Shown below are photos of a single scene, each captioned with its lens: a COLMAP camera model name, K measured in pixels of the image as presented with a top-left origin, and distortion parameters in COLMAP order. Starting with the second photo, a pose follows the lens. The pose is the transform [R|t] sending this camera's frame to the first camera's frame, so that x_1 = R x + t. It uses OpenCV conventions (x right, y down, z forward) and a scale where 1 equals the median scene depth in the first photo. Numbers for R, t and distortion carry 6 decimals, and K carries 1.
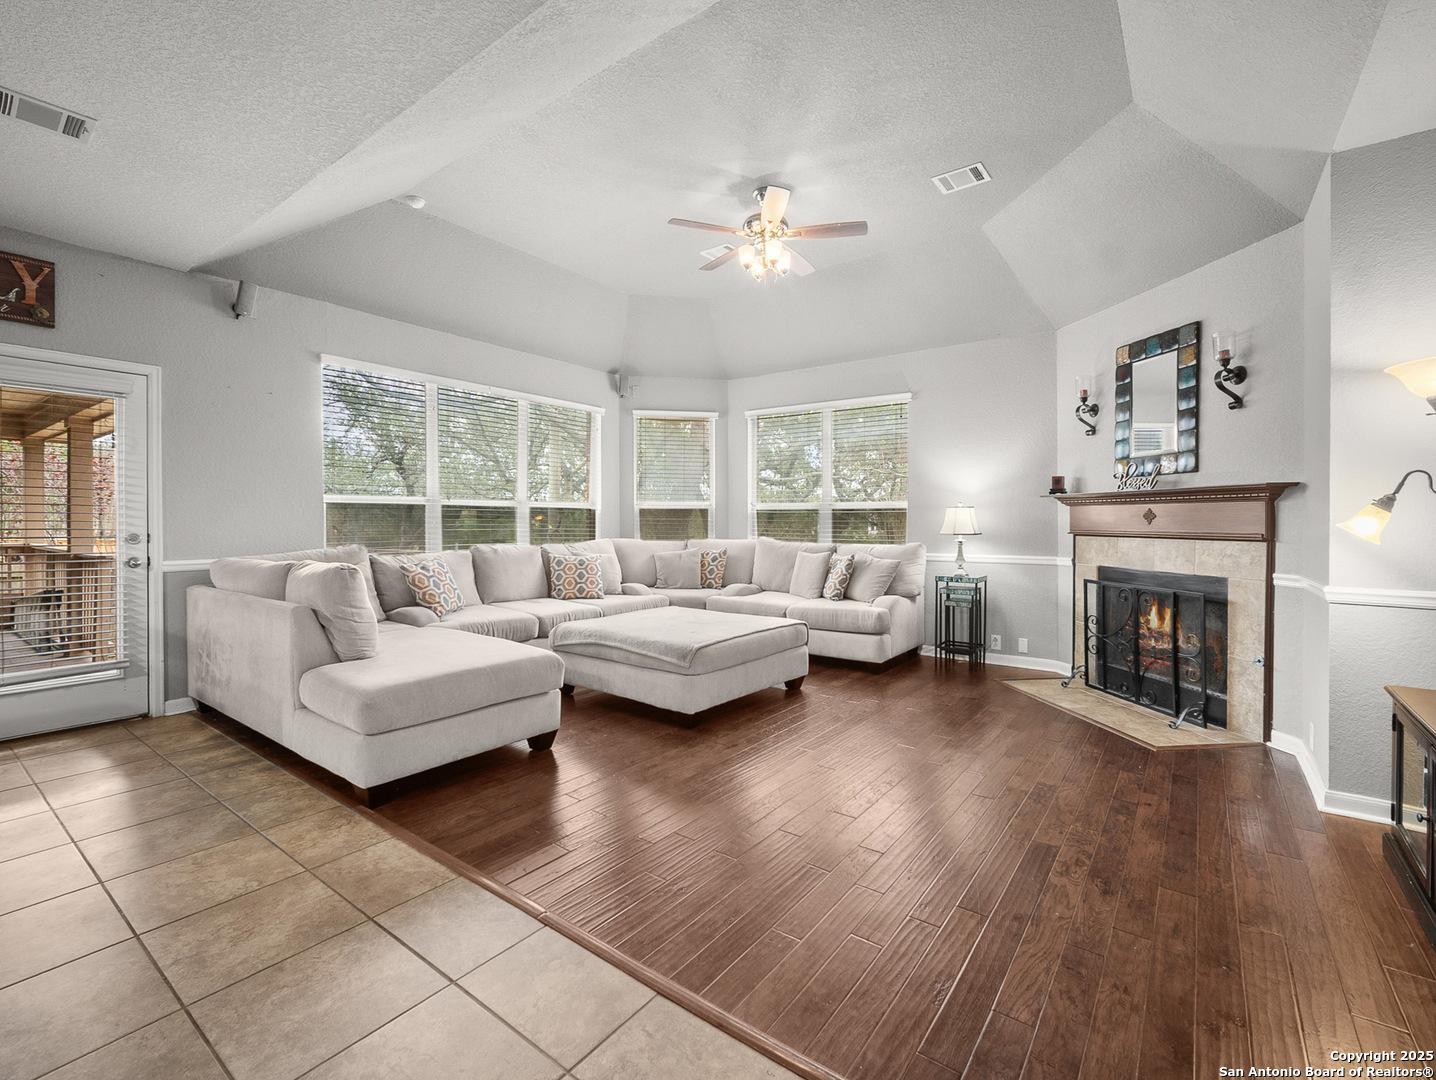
lens RADIAL K [[650.1, 0, 715.8], [0, 650.1, 520.7], [0, 0, 1]] dist [0.000468, 0.000528]
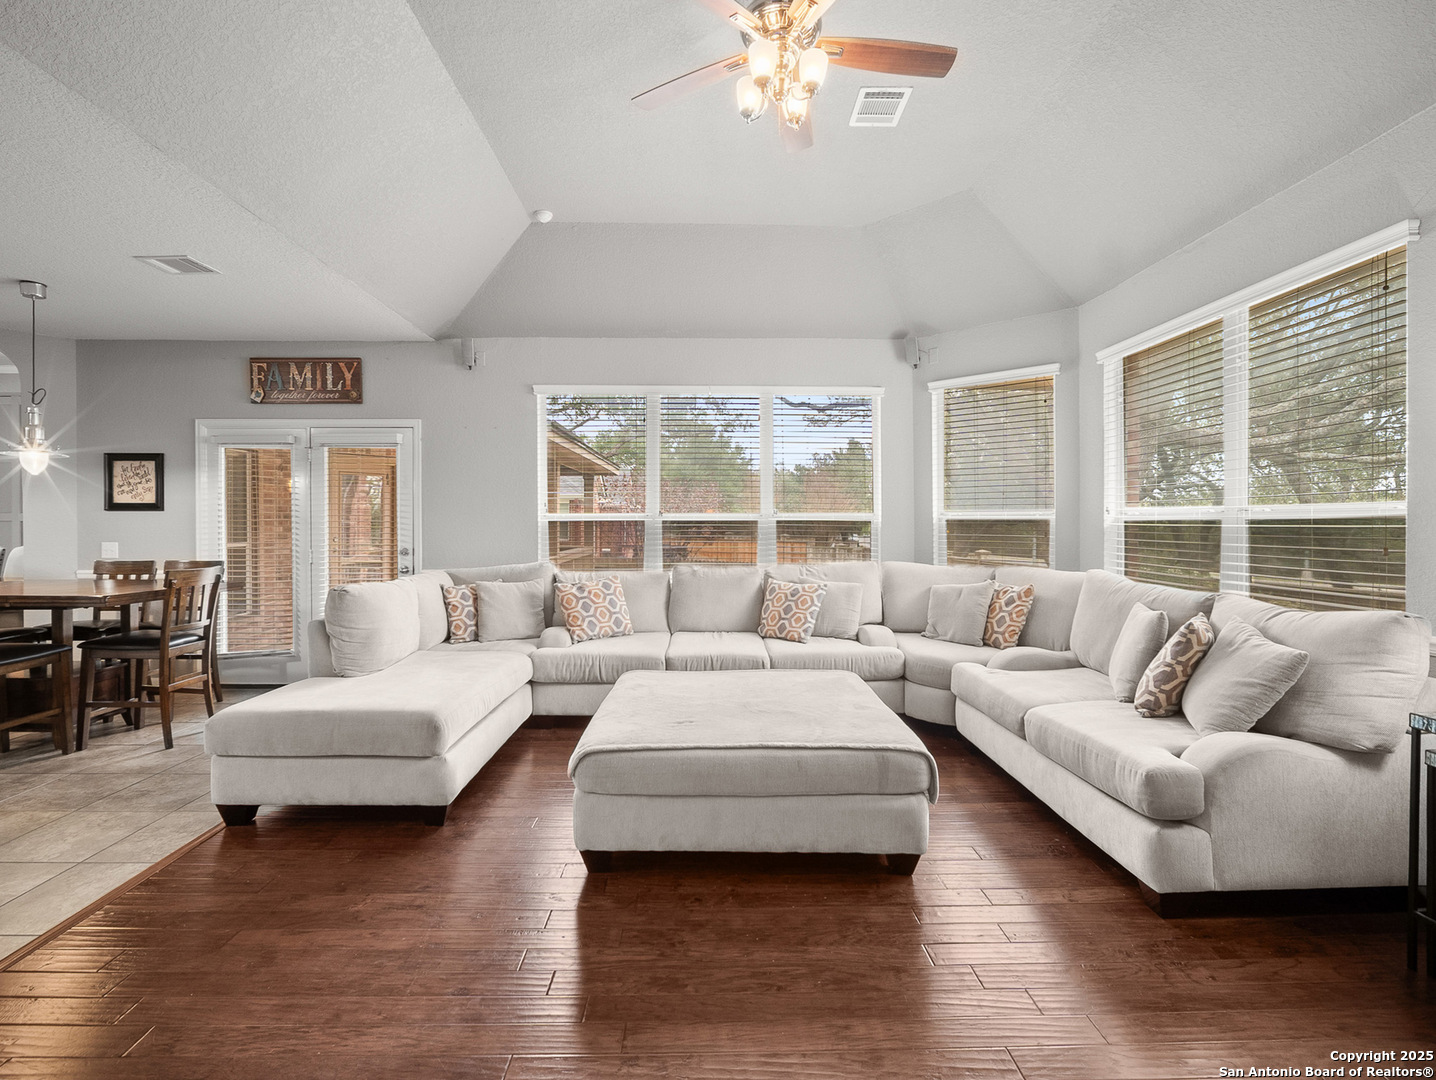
lens RADIAL K [[651.3, 0, 716.3], [0, 651.3, 525.9], [0, 0, 1]] dist [-0.011980, 0.000107]
pose [[0.616788, -0.000220, -0.787130, 0.422778], [0.002766, 0.999994, 0.001888, -0.020739], [0.787125, -0.003342, 0.616785, 0.538362]]
